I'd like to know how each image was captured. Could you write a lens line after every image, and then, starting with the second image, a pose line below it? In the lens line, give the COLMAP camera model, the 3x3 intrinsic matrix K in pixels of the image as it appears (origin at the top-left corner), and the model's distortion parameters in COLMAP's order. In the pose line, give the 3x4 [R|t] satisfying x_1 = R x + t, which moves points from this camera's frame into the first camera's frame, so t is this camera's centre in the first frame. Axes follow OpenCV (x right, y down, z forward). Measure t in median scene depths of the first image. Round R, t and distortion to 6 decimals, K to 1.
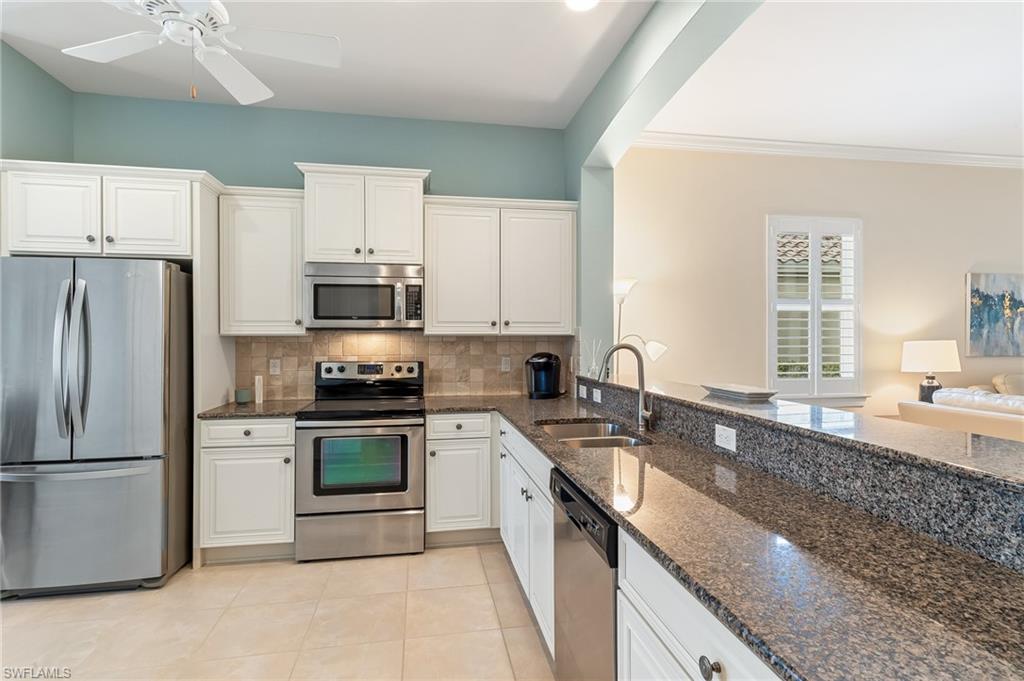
lens RADIAL K [[518.3, 0, 512.5], [0, 518.3, 341.7], [0, 0, 1]] dist [0.012948, 0.000450]
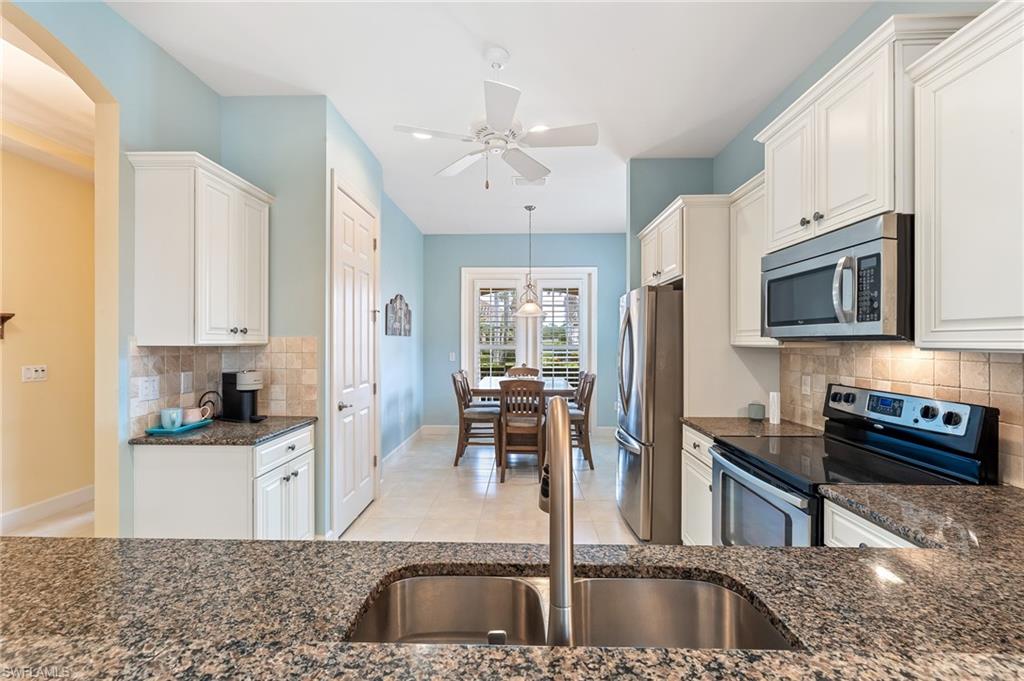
lens RADIAL K [[428.4, 0, 512.6], [0, 428.4, 341.7], [0, 0, 1]] dist [-0.003047, -0.000139]
pose [[-0.201637, 0.002540, -0.979457, 0.228802], [-0.013446, 0.999895, 0.005361, -0.012848], [0.979368, 0.014250, -0.201581, 0.530064]]
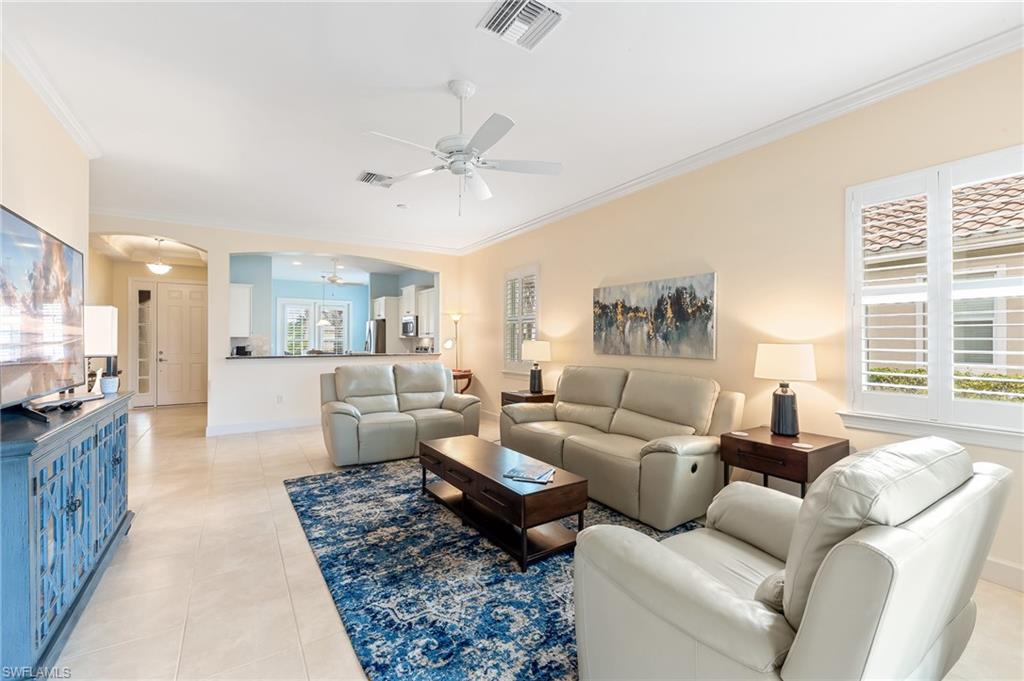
lens RADIAL K [[428.4, 0, 514.9], [0, 428.4, 344.9], [0, 0, 1]] dist [-0.003047, -0.000139]
pose [[0.389105, 0.011635, -0.921120, 1.770987], [-0.014764, 0.999871, 0.006394, 0.002926], [0.921075, 0.011111, 0.389227, 0.409923]]
